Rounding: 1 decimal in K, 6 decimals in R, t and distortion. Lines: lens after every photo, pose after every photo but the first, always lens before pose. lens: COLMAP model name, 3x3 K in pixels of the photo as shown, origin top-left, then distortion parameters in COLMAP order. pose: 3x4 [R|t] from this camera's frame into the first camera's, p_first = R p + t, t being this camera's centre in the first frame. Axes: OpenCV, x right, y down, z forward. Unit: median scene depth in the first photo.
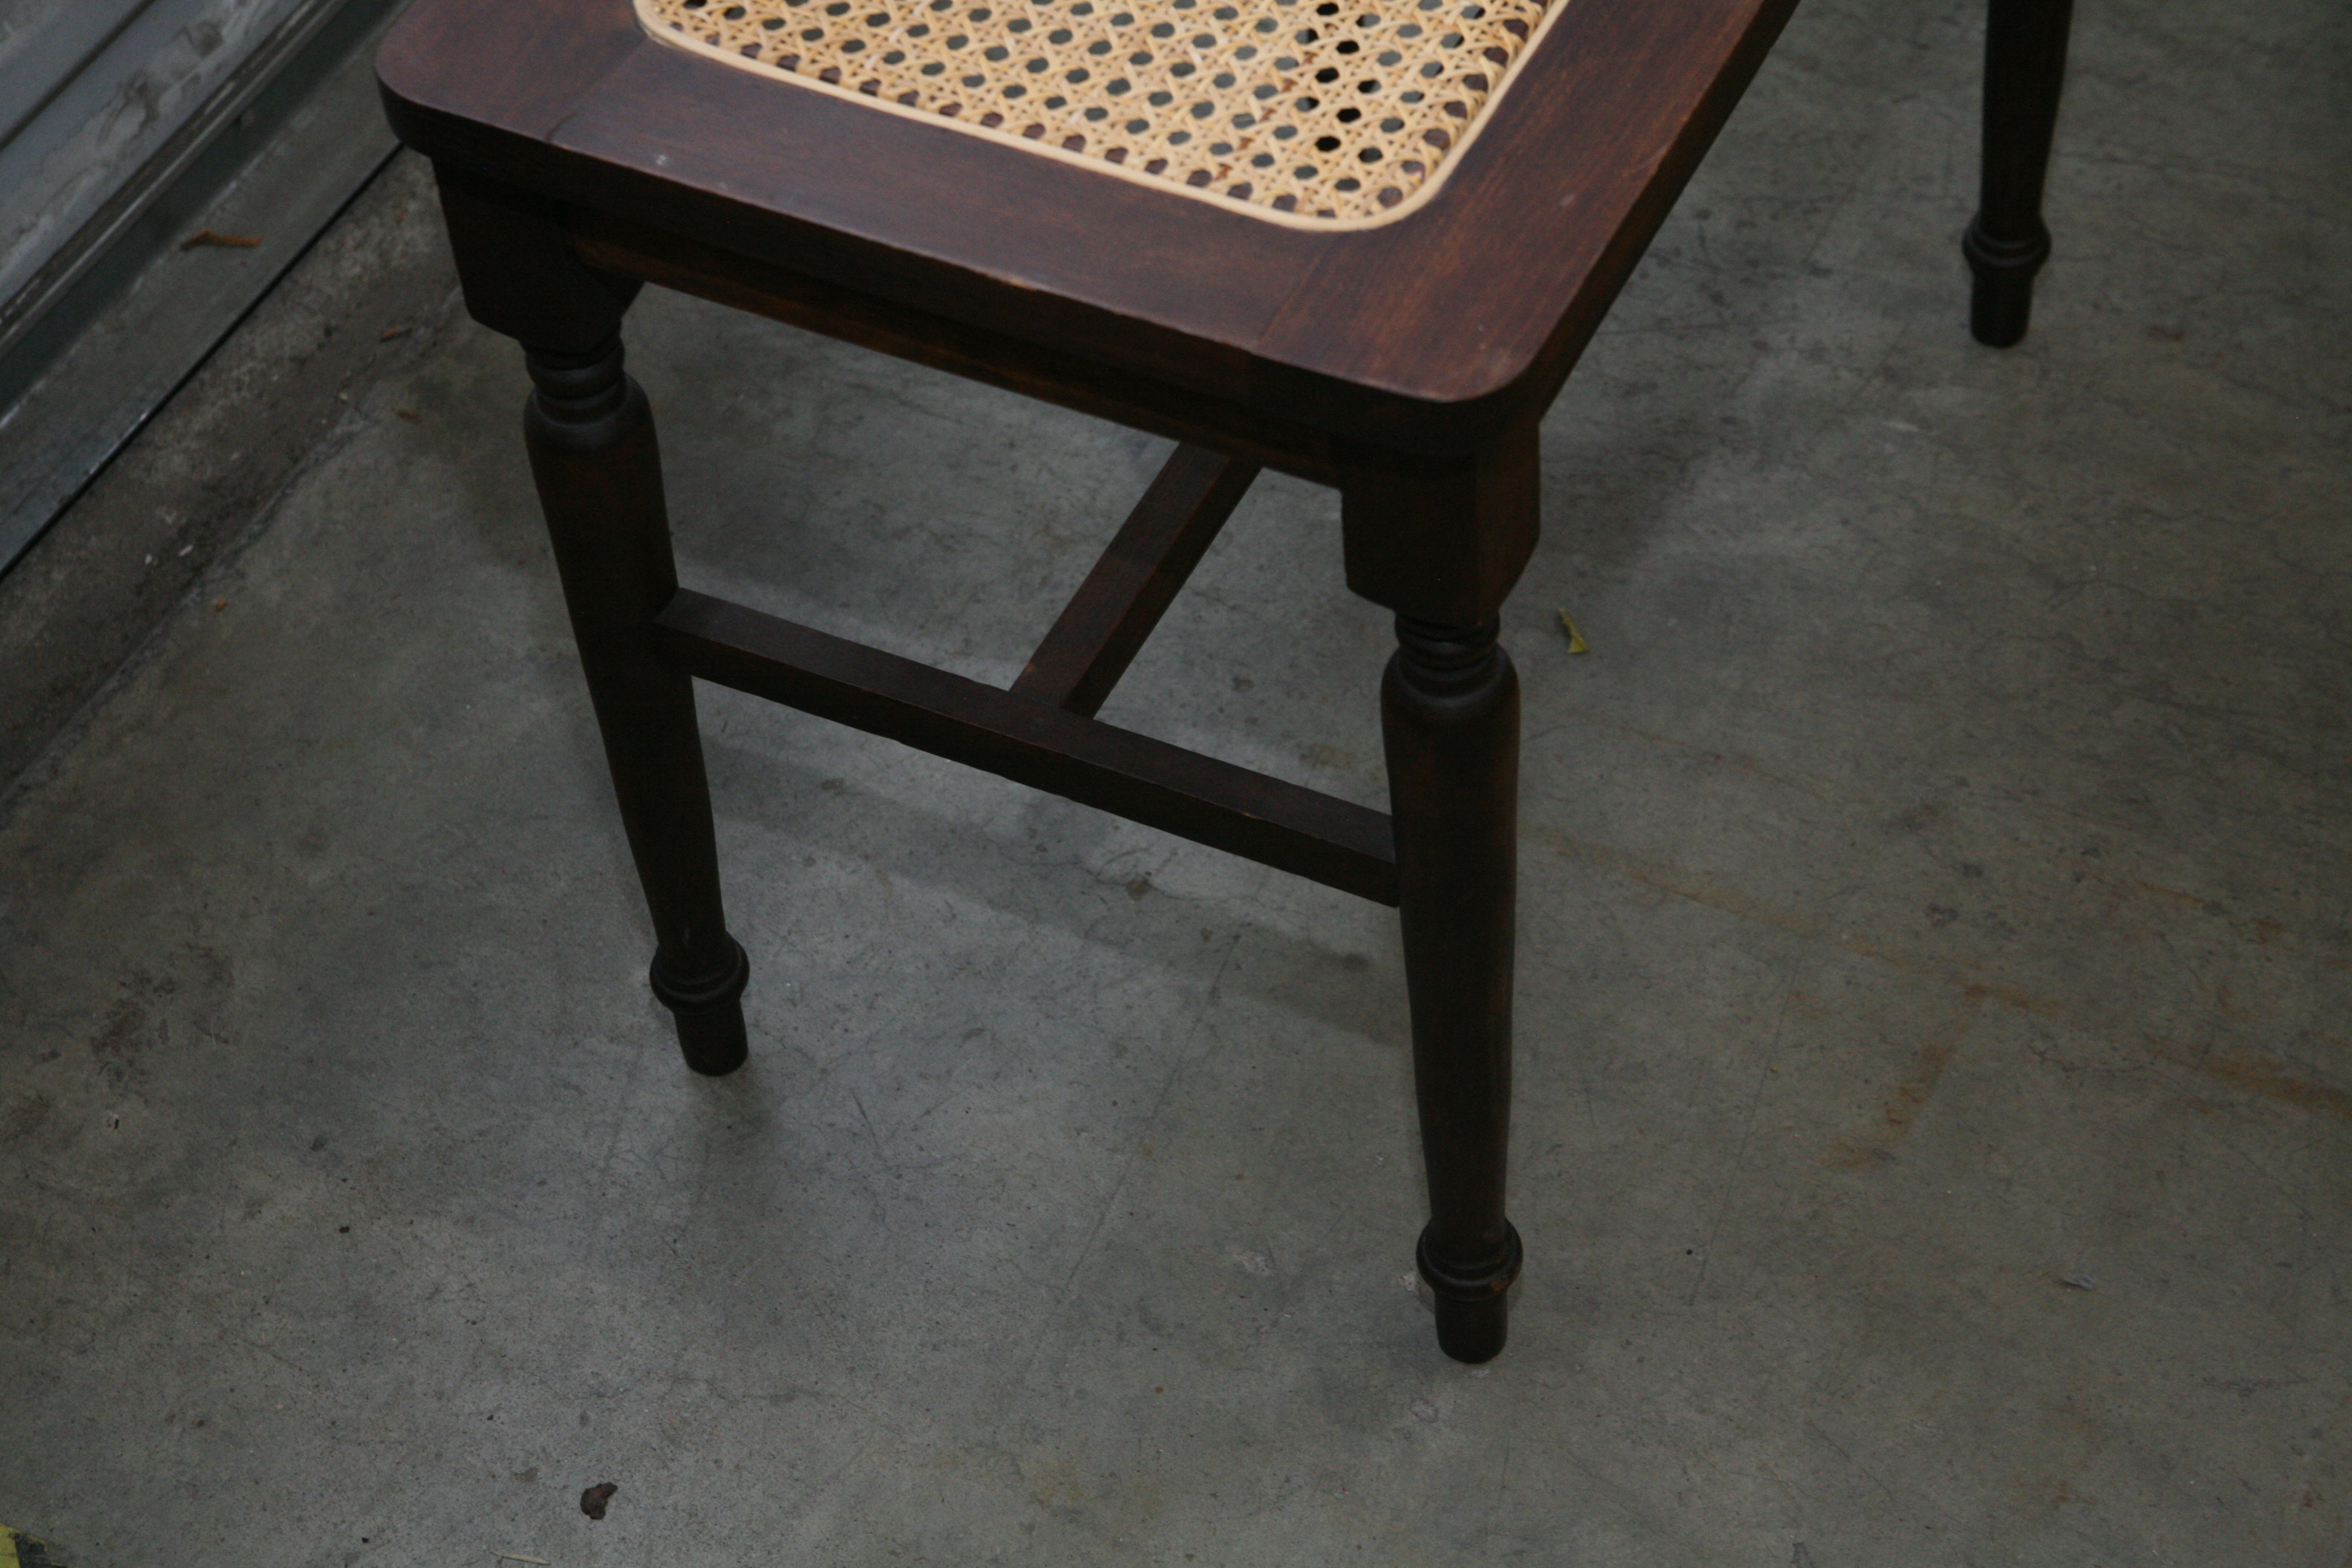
lens RADIAL K [[4207.2, 0, 1178.0], [0, 4207.2, 794.4], [0, 0, 1]] dist [0.144450, 0.000000]
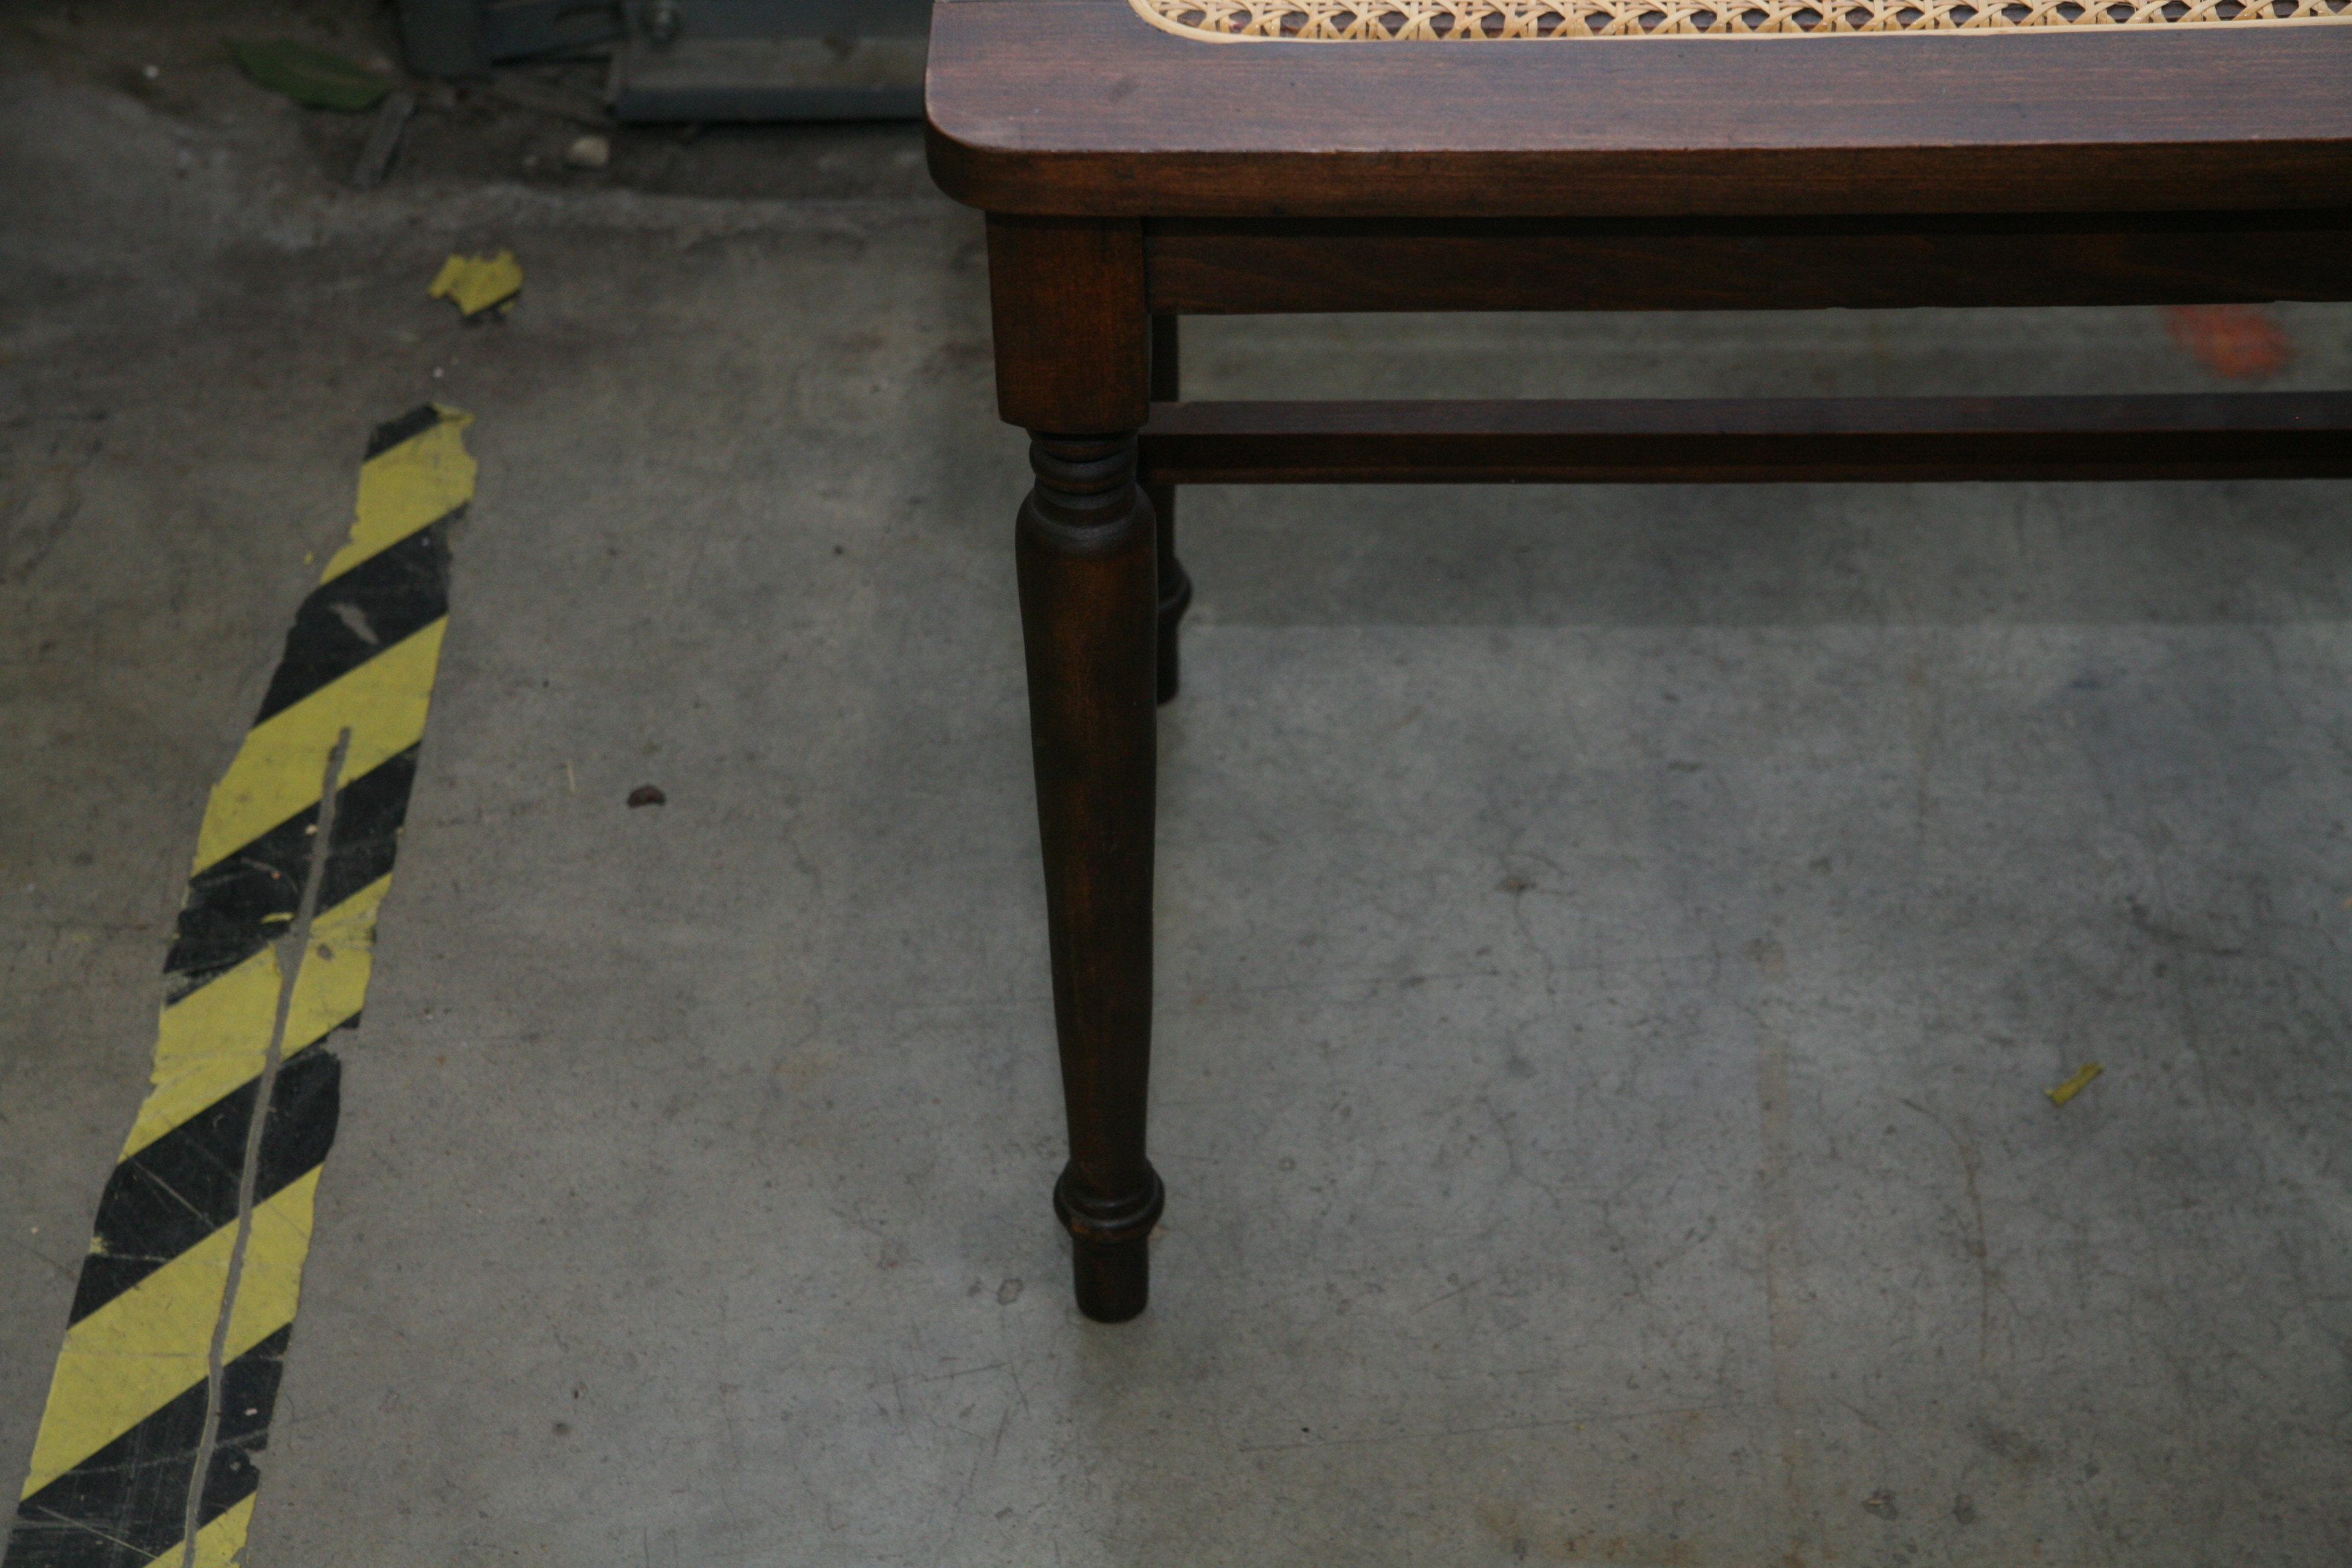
lens RADIAL K [[4576.9, 0, 1170.8], [0, 4576.9, 790.4], [0, 0, 1]] dist [0.189737, 0.000000]
pose [[0.422698, 0.648002, -0.633577, 0.665421], [-0.676189, 0.690975, 0.255580, -0.227259], [0.603402, 0.320385, 0.730246, 0.217167]]
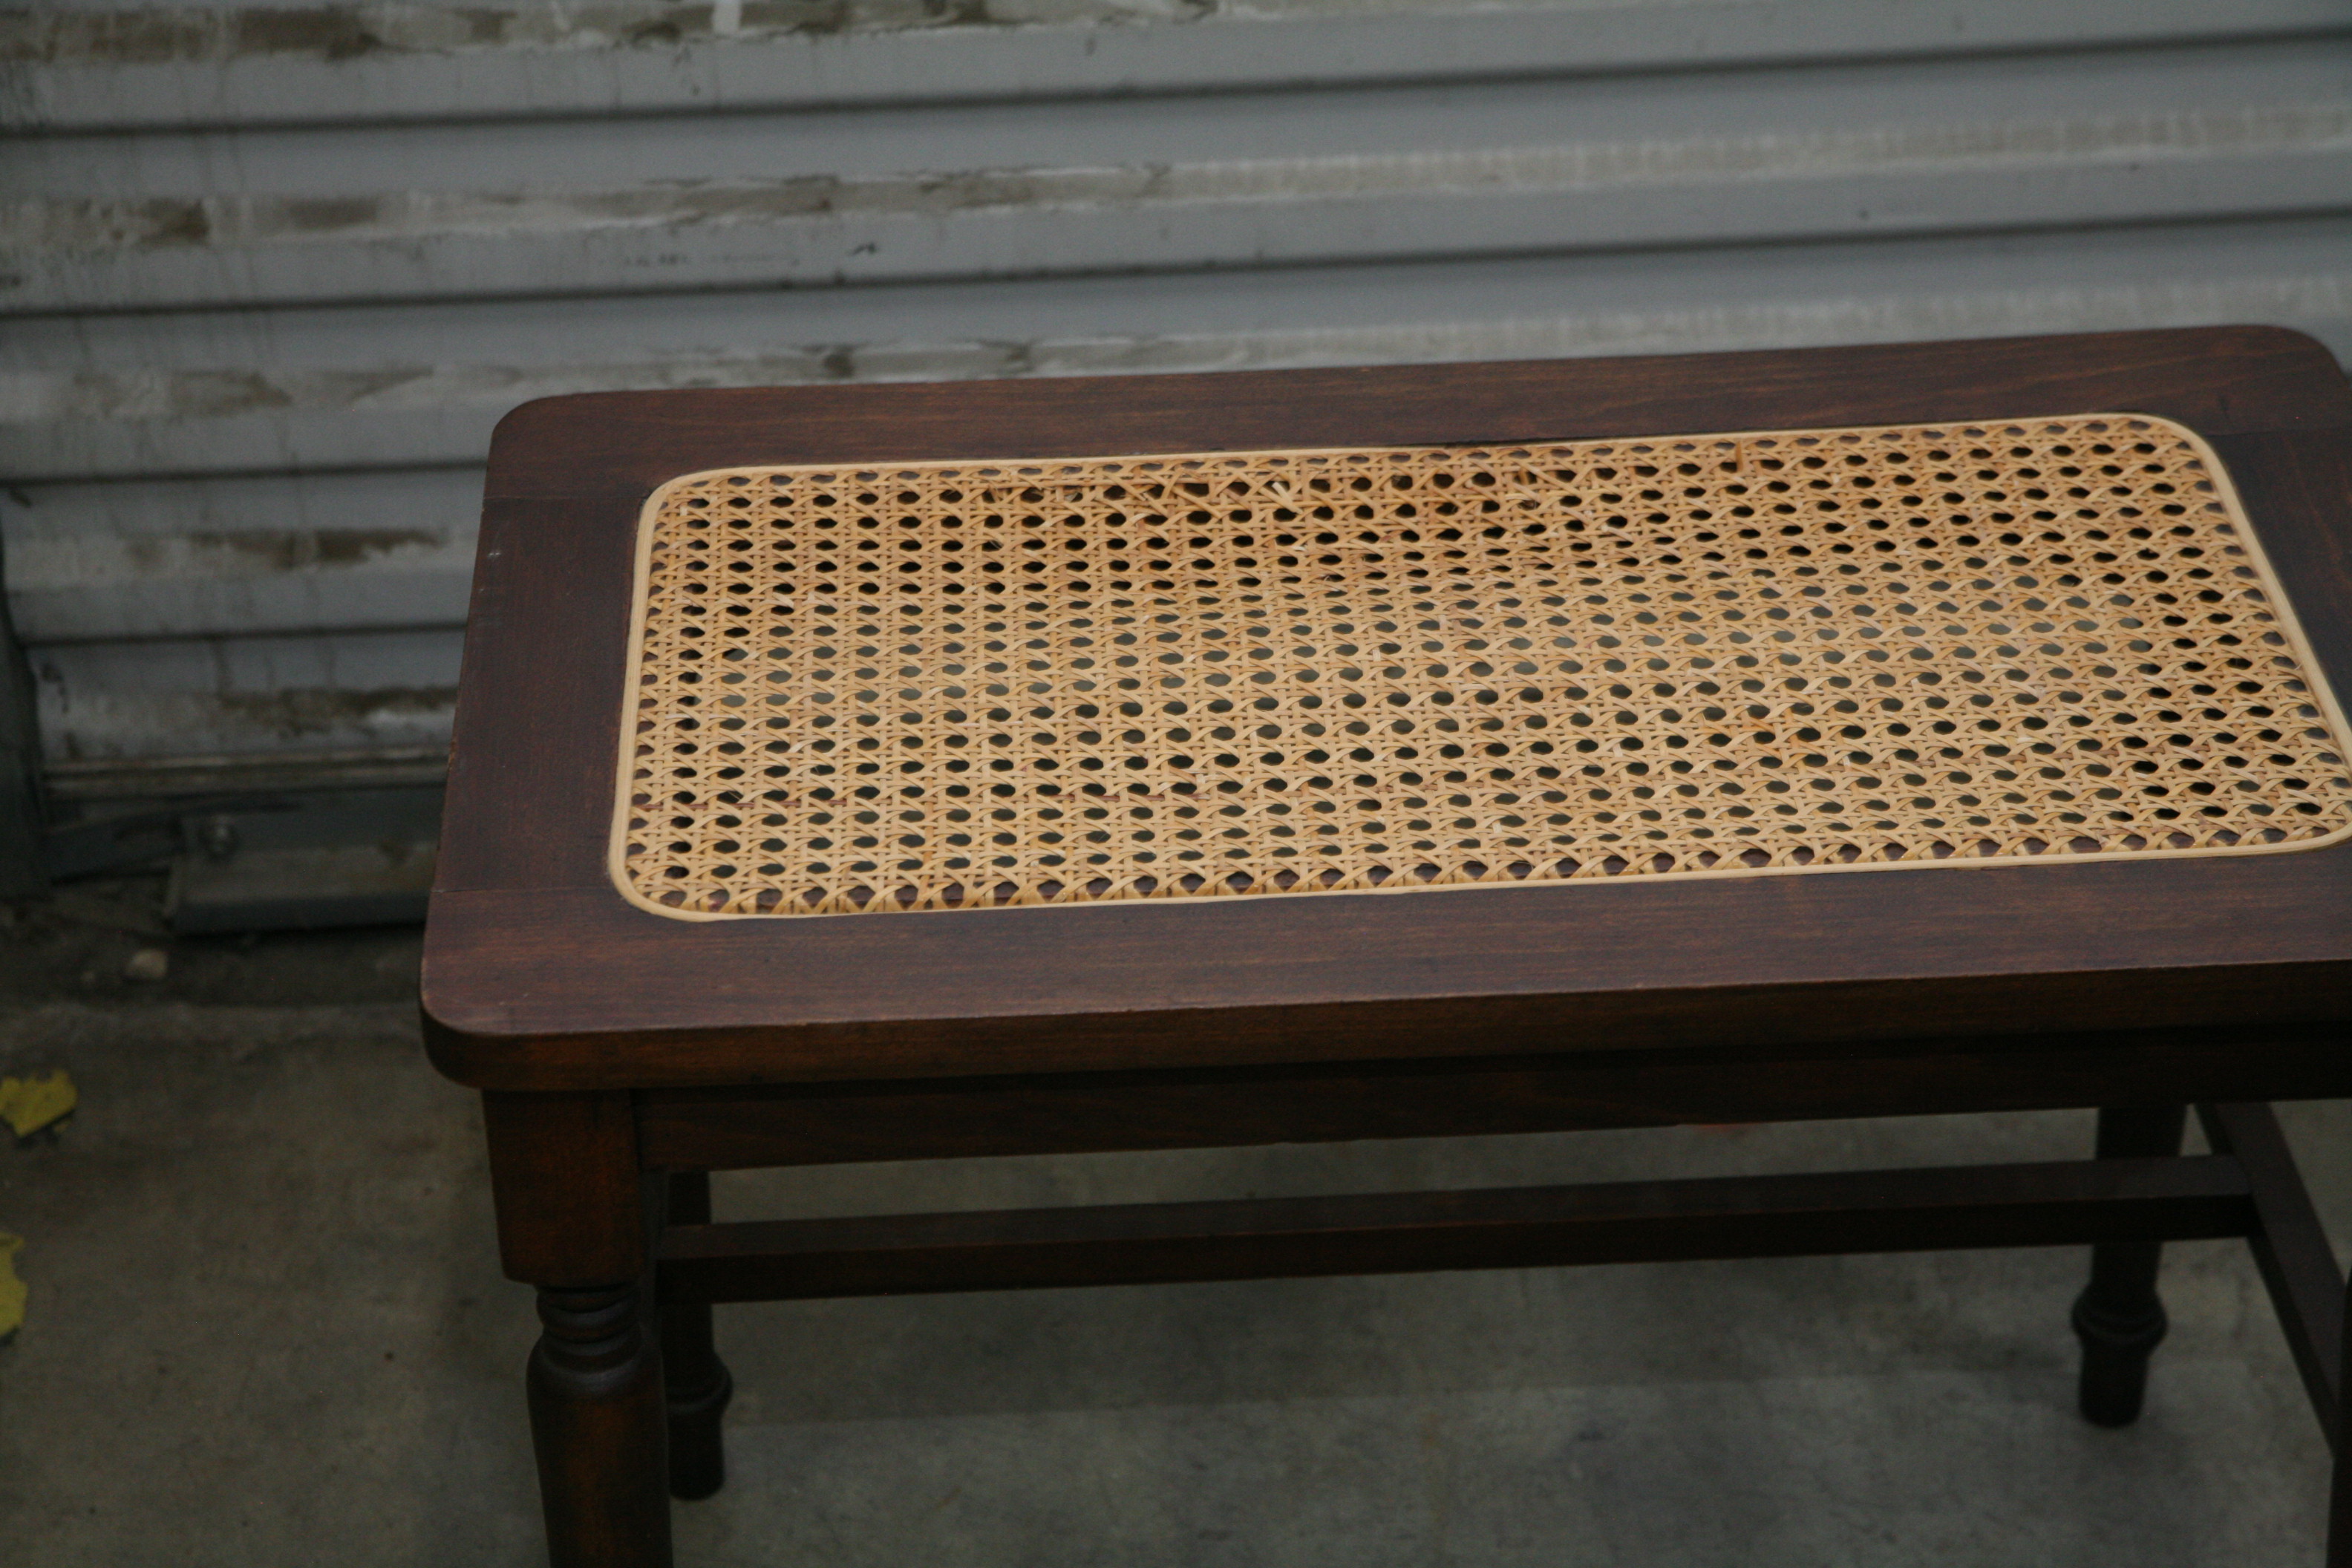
lens RADIAL K [[4576.9, 0, 1174.4], [0, 4576.9, 798.3], [0, 0, 1]] dist [0.189737, 0.000000]
pose [[0.497299, 0.536972, -0.681436, 0.695853], [-0.660709, 0.743449, 0.103665, -0.285916], [0.562278, 0.398678, 0.724499, 0.182209]]
